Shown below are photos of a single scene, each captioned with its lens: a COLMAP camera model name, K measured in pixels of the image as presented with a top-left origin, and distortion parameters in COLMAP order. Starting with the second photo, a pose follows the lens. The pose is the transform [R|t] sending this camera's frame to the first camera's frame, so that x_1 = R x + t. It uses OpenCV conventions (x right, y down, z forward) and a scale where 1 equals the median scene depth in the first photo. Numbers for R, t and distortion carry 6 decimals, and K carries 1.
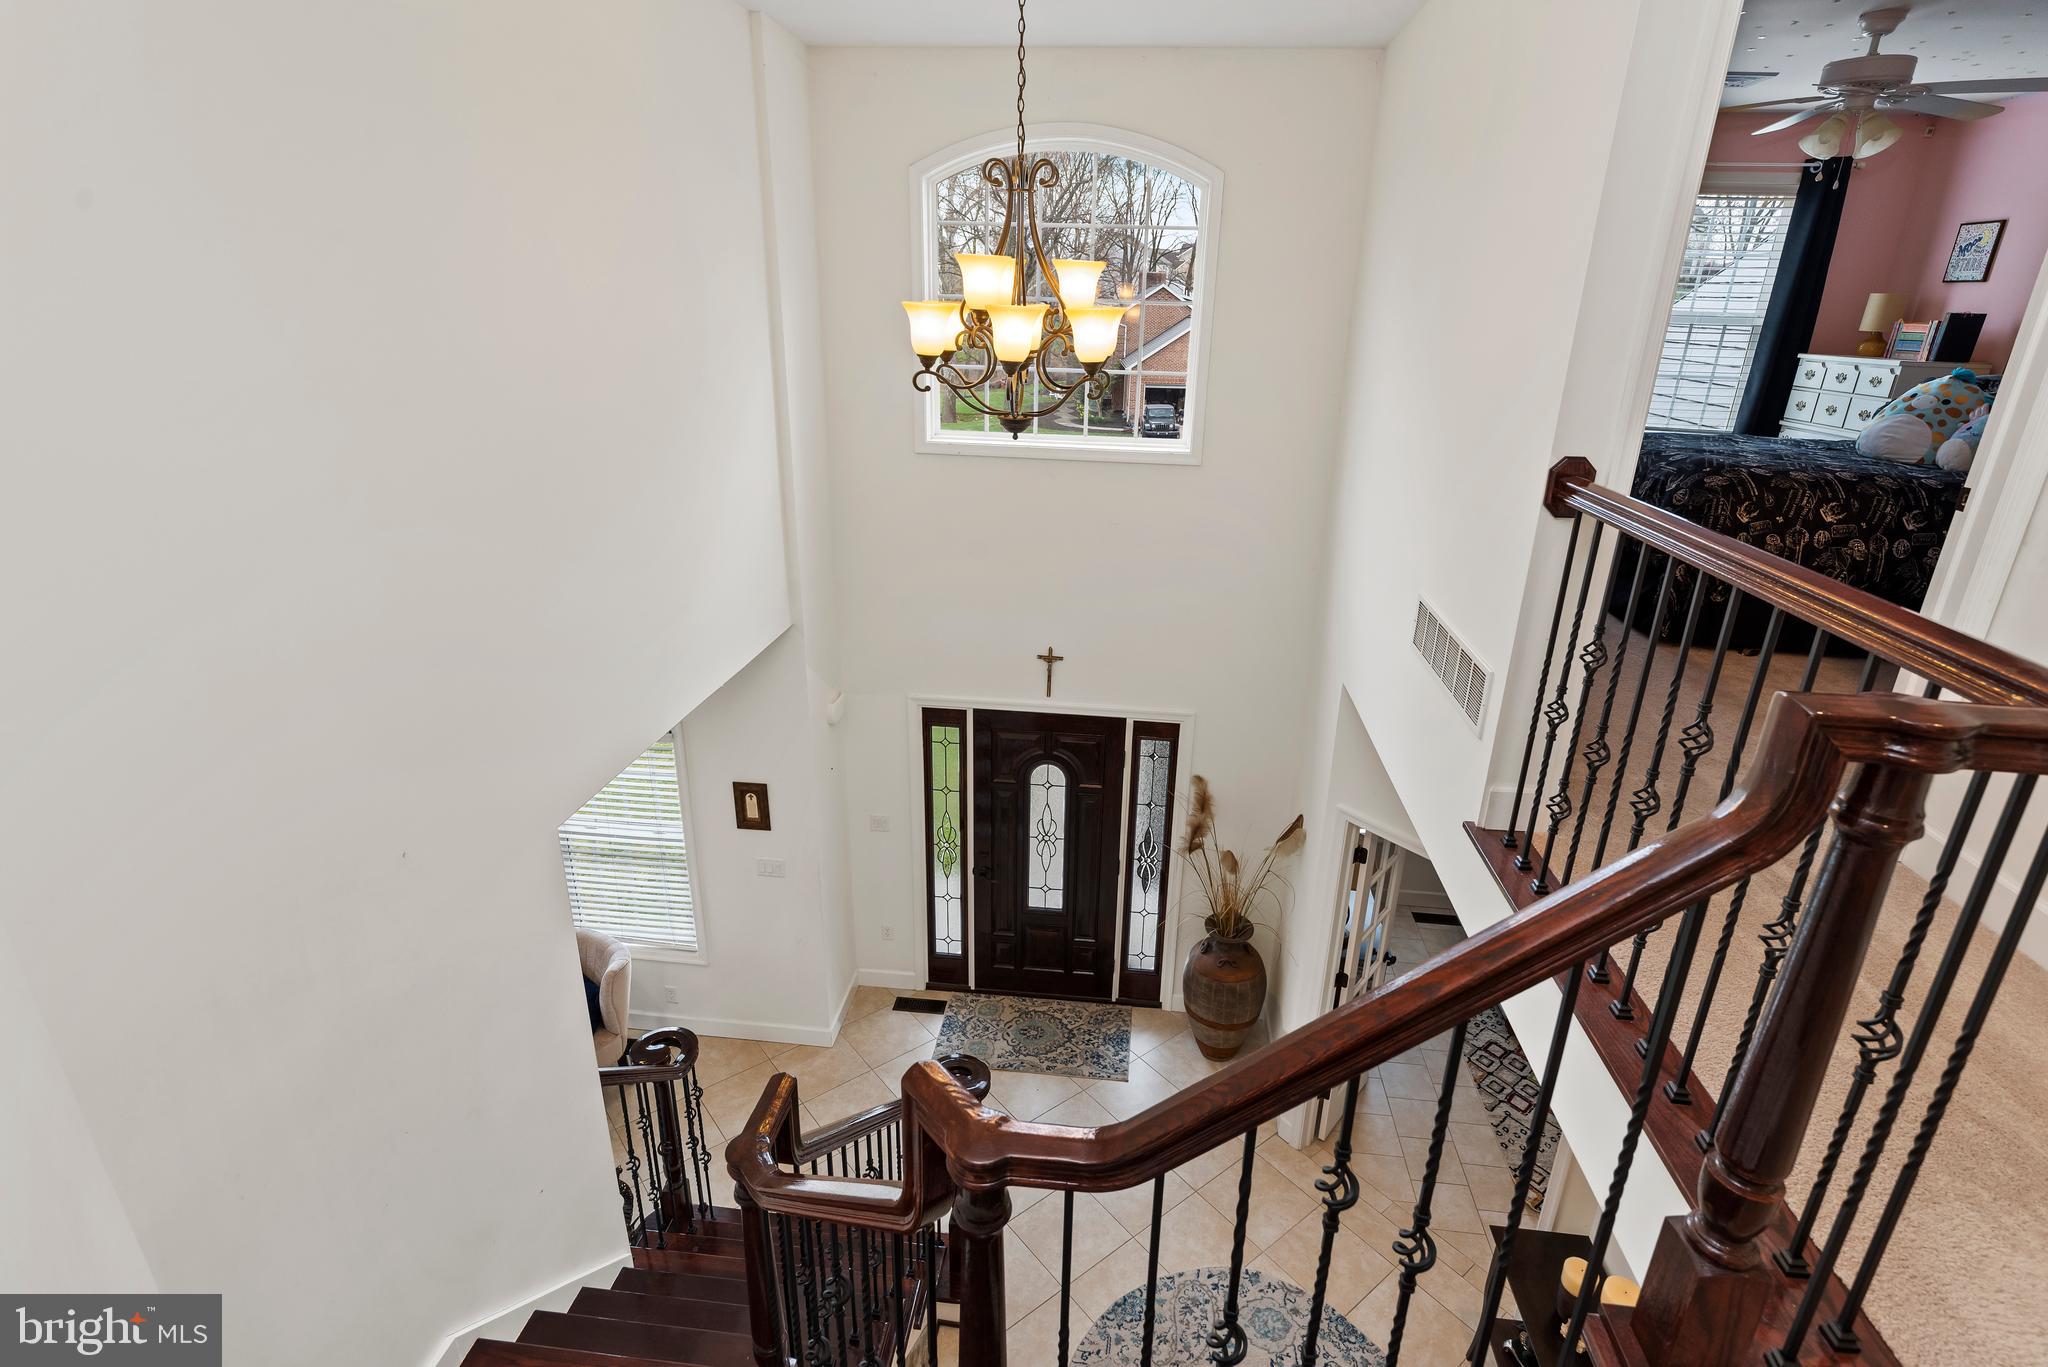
lens RADIAL K [[996.1, 0, 1048.8], [0, 996.1, 682.7], [0, 0, 1]] dist [0.002072, -0.000589]
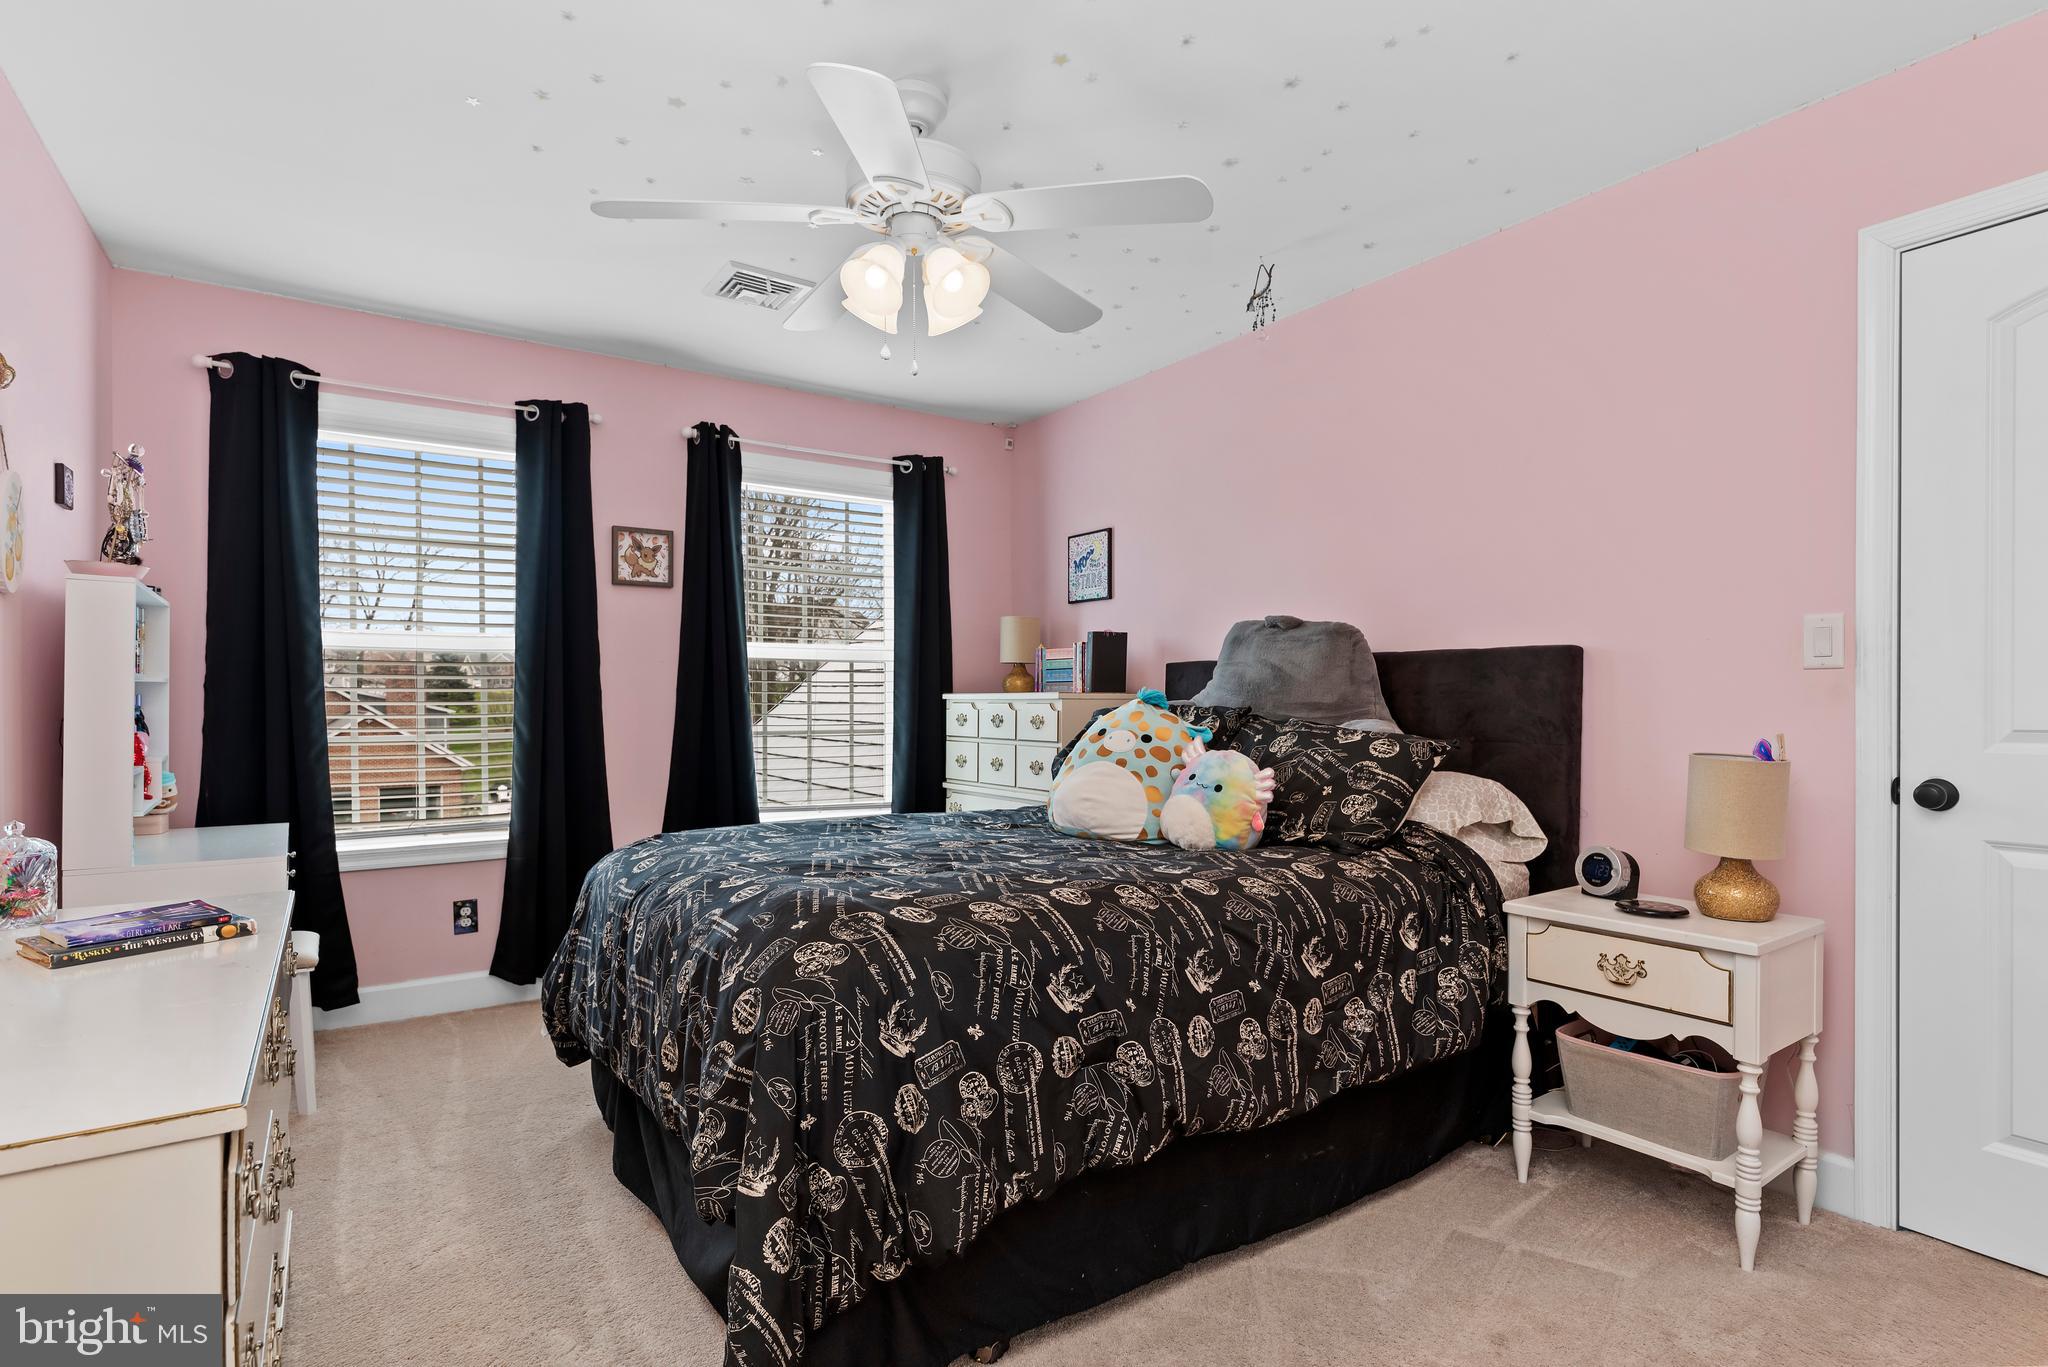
lens RADIAL K [[1002.9, 0, 1032.7], [0, 1002.9, 677.7], [0, 0, 1]] dist [0.001401, 0.000104]
pose [[0.766079, -0.011116, 0.642651, 0.404207], [0.249184, 0.926790, -0.281012, -0.144082], [-0.592479, 0.375415, 0.712764, 0.529289]]
